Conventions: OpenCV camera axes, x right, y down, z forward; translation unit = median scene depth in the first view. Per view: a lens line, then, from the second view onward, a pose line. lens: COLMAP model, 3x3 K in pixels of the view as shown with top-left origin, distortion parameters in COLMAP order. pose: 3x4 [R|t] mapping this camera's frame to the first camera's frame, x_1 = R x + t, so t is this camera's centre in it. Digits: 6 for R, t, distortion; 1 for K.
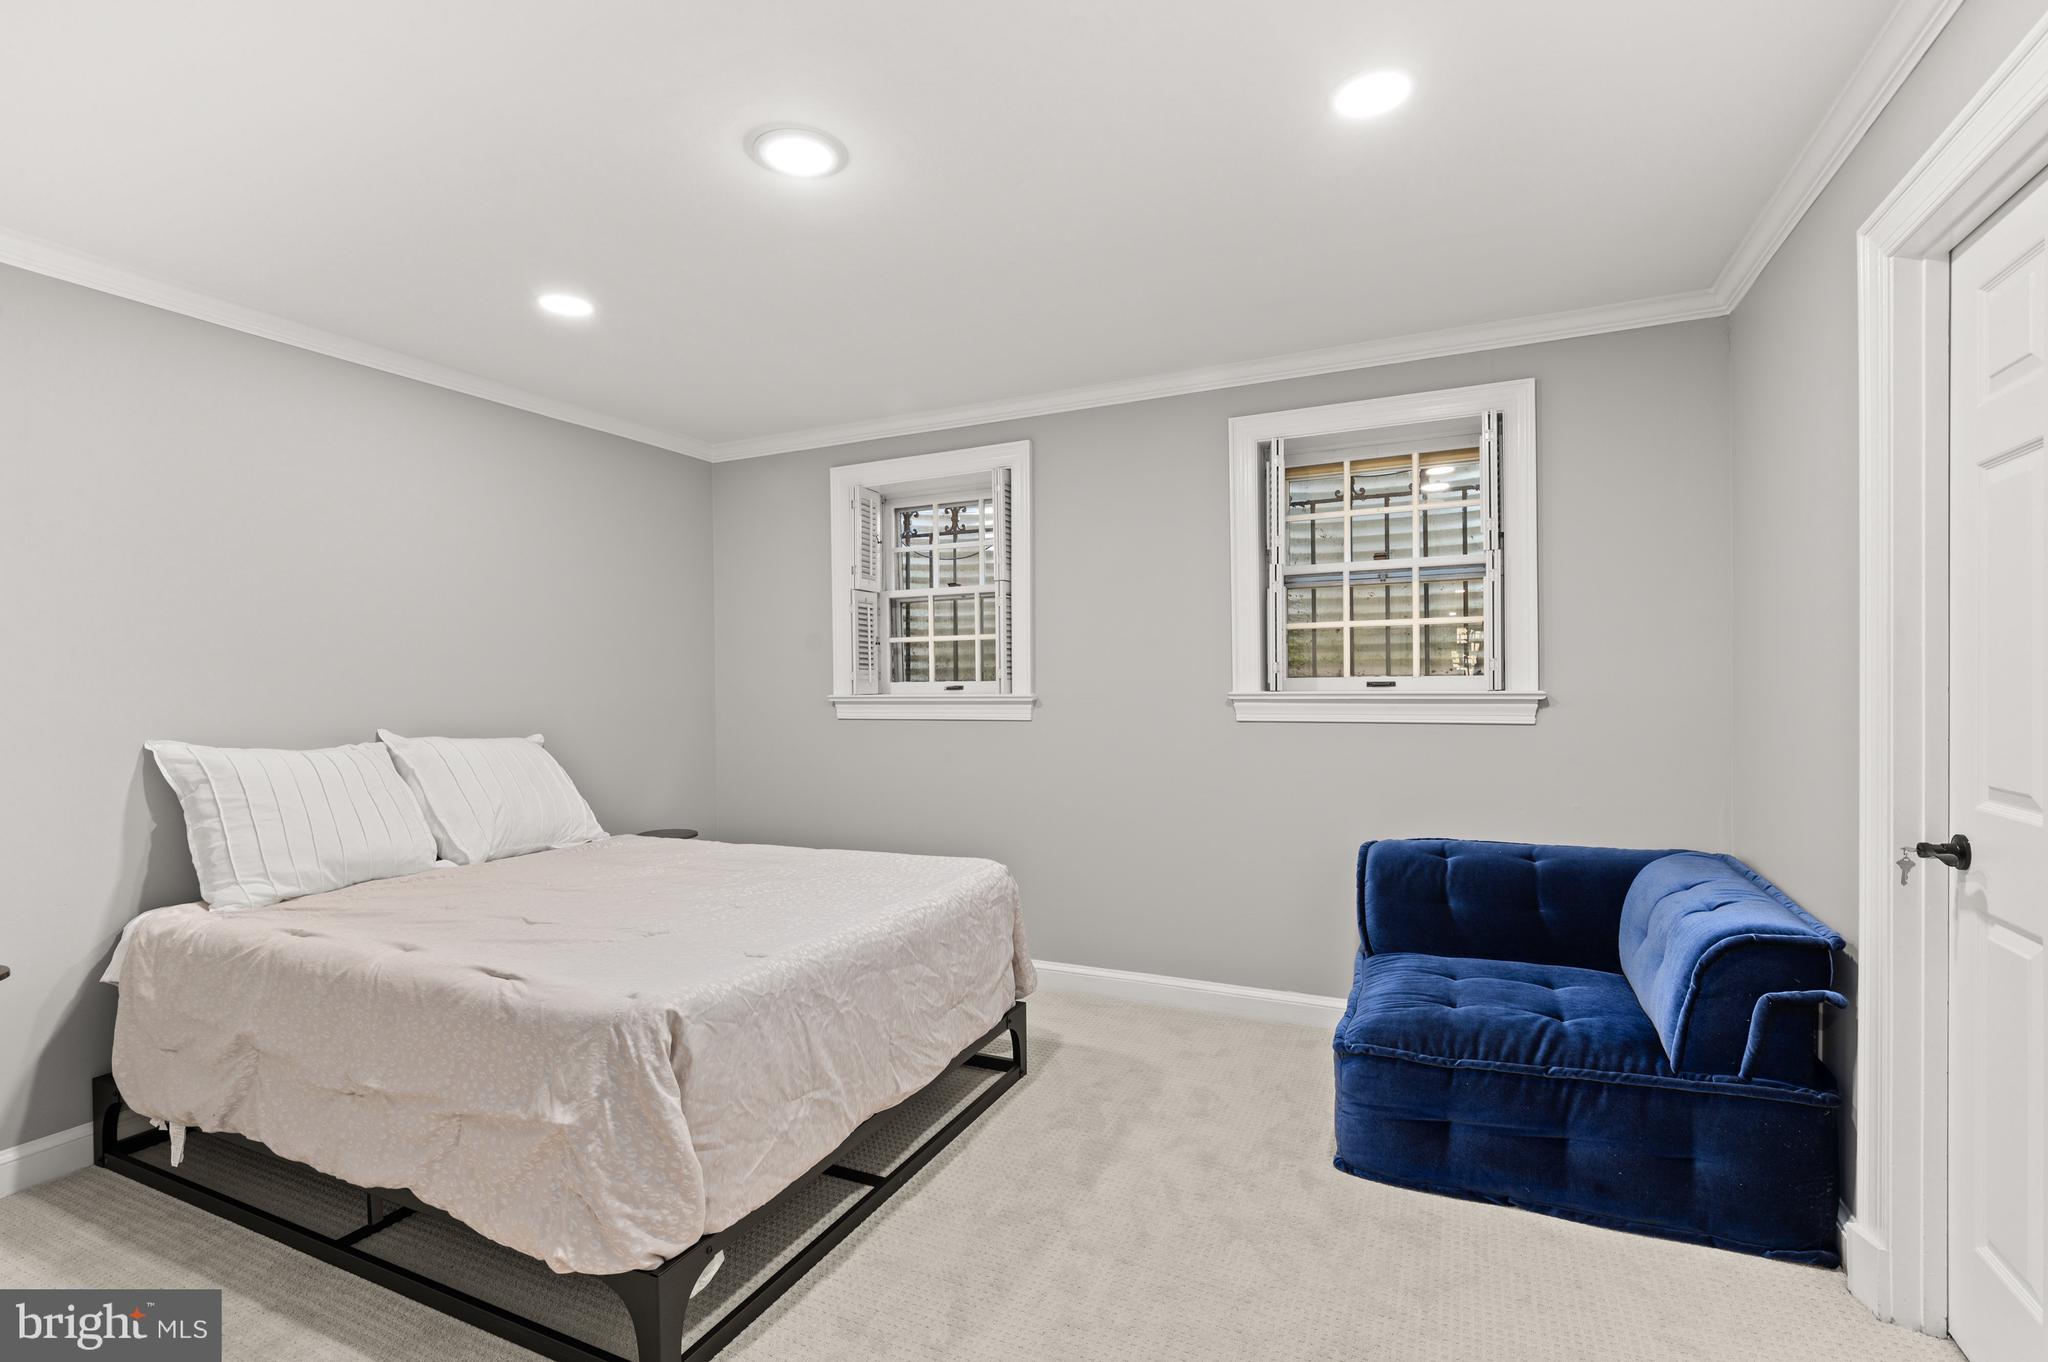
lens RADIAL K [[942.1, 0, 1023.9], [0, 942.1, 686.1], [0, 0, 1]] dist [-0.001183, -0.001903]
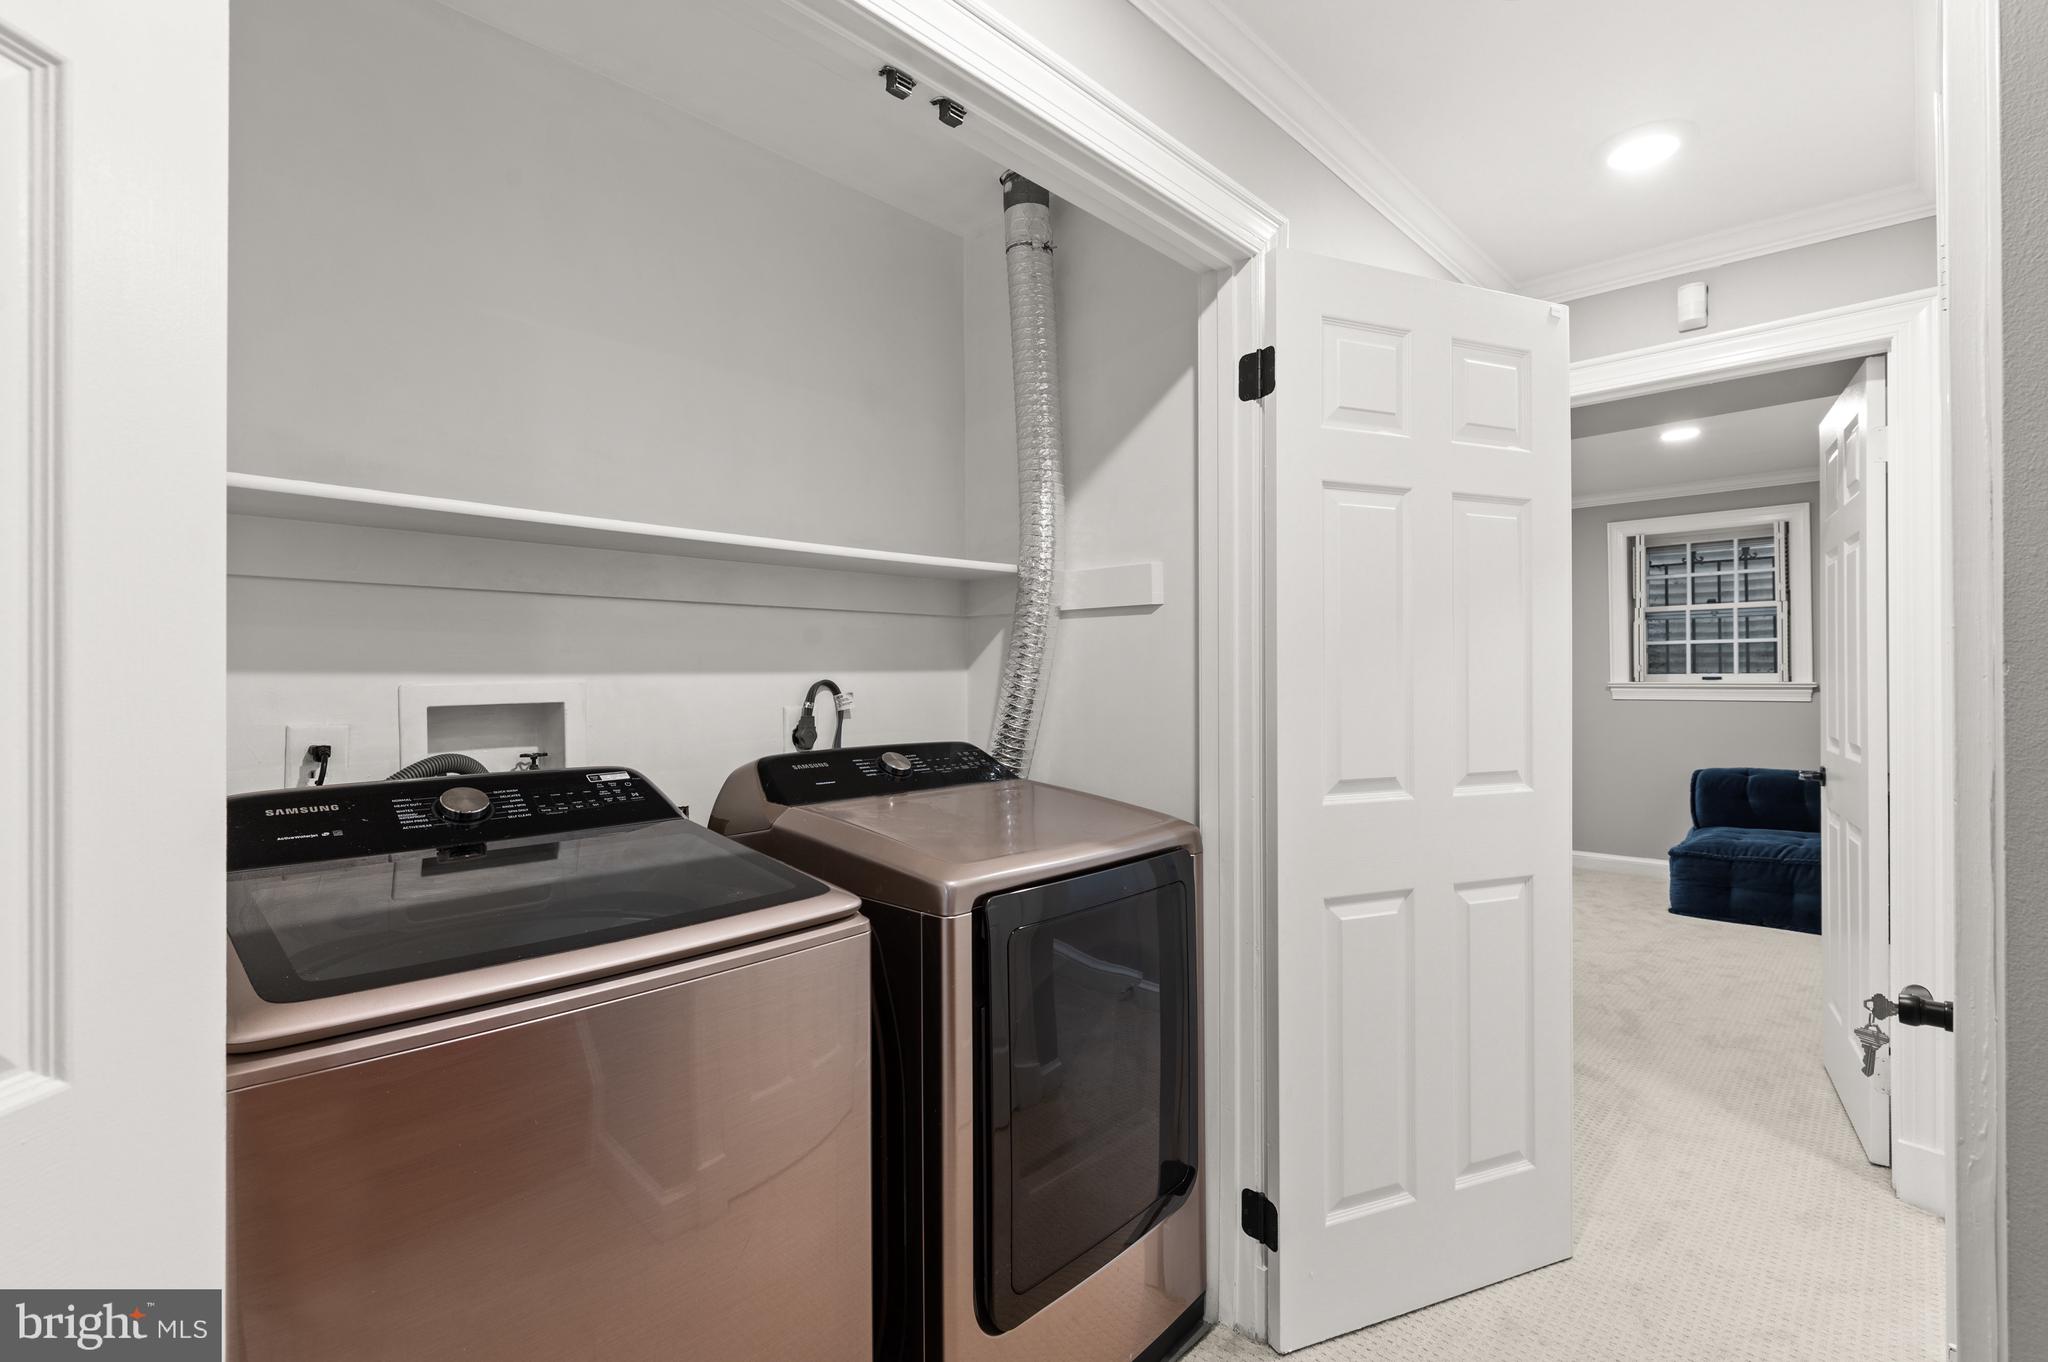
lens RADIAL K [[942.1, 0, 1028.4], [0, 942.1, 670.1], [0, 0, 1]] dist [-0.001183, -0.001903]
pose [[0.947587, 0.001774, -0.319494, -0.231961], [-0.004152, 0.999969, -0.006763, 0.000176], [0.319472, 0.007735, 0.947564, -0.952395]]
